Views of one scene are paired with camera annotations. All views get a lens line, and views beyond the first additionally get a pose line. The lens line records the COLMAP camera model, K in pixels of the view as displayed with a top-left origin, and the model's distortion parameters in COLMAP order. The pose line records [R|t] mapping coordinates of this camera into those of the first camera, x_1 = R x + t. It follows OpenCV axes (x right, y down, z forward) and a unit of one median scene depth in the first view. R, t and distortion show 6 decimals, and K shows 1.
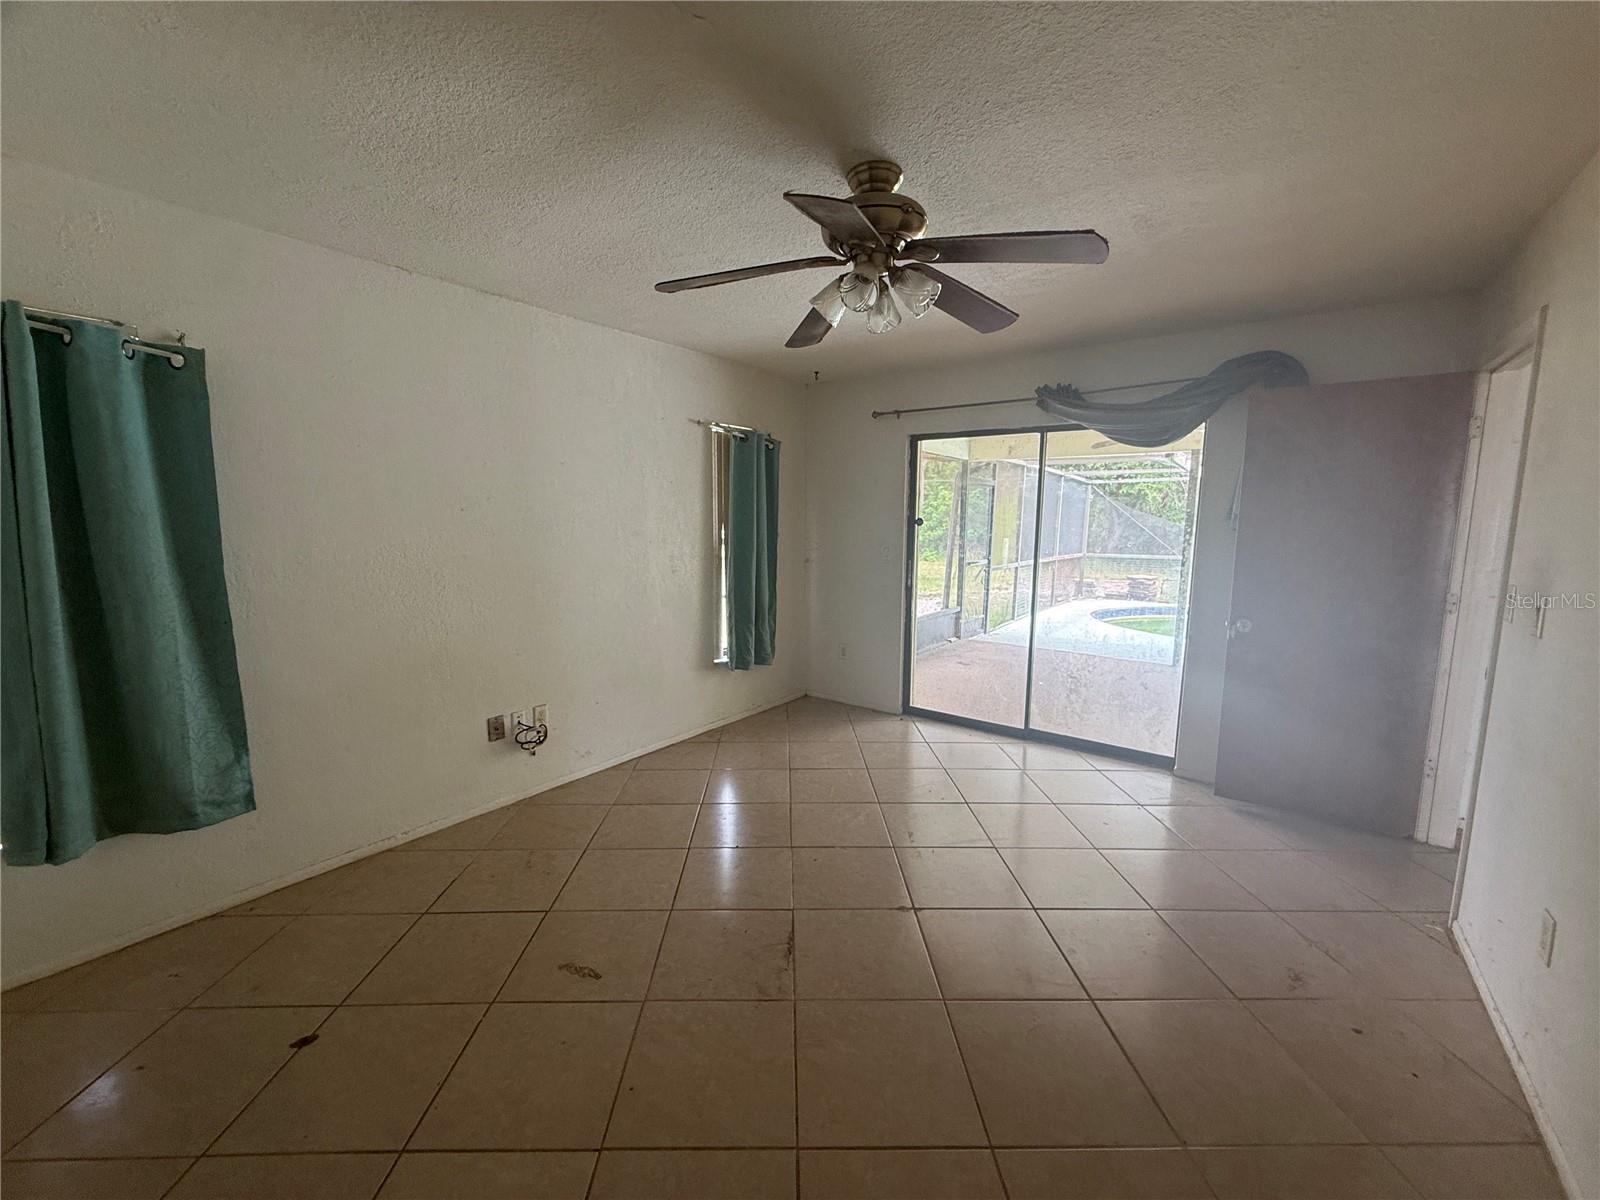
lens RADIAL K [[640.2, 0, 795.9], [0, 640.2, 599.5], [0, 0, 1]] dist [-0.000931, 0.000334]
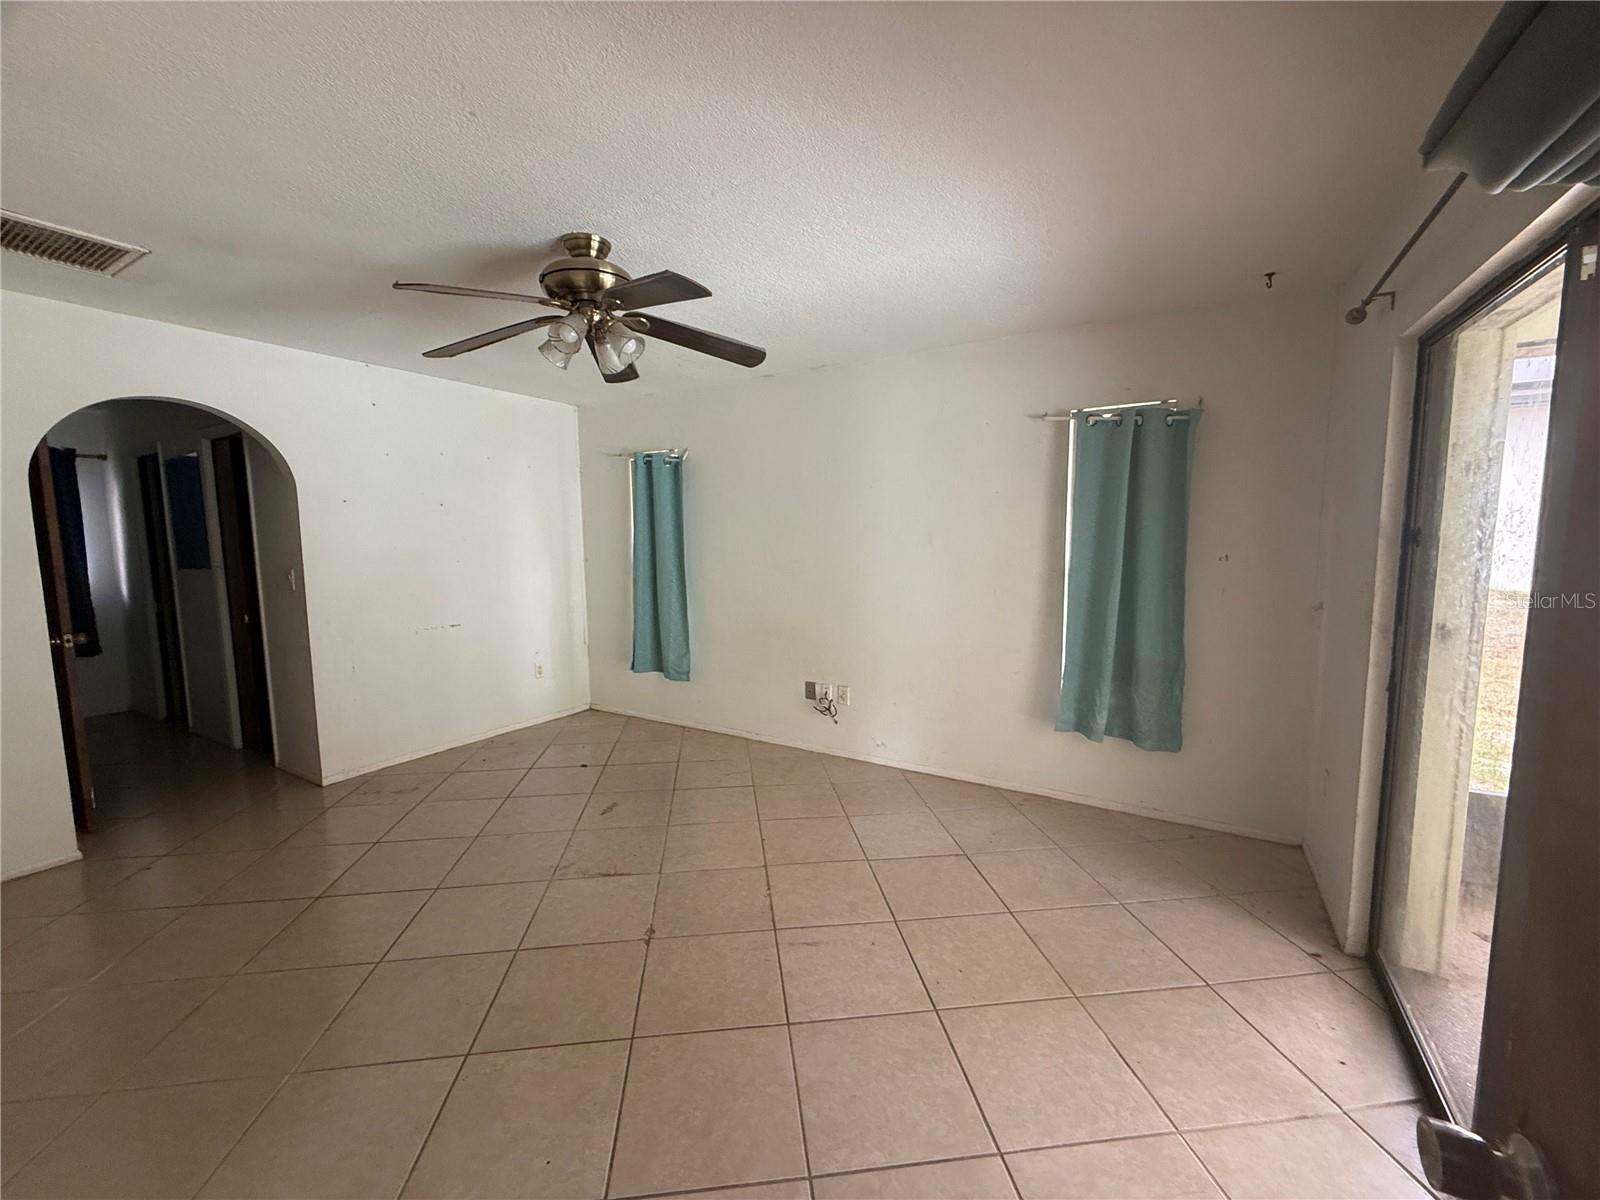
lens RADIAL K [[640.2, 0, 795.9], [0, 640.2, 599.5], [0, 0, 1]] dist [-0.000931, 0.000334]
pose [[0.109650, 0.100312, -0.988896, 0.822038], [-0.122529, 0.988670, 0.086703, -0.098184], [0.986389, 0.111661, 0.120699, 0.771307]]
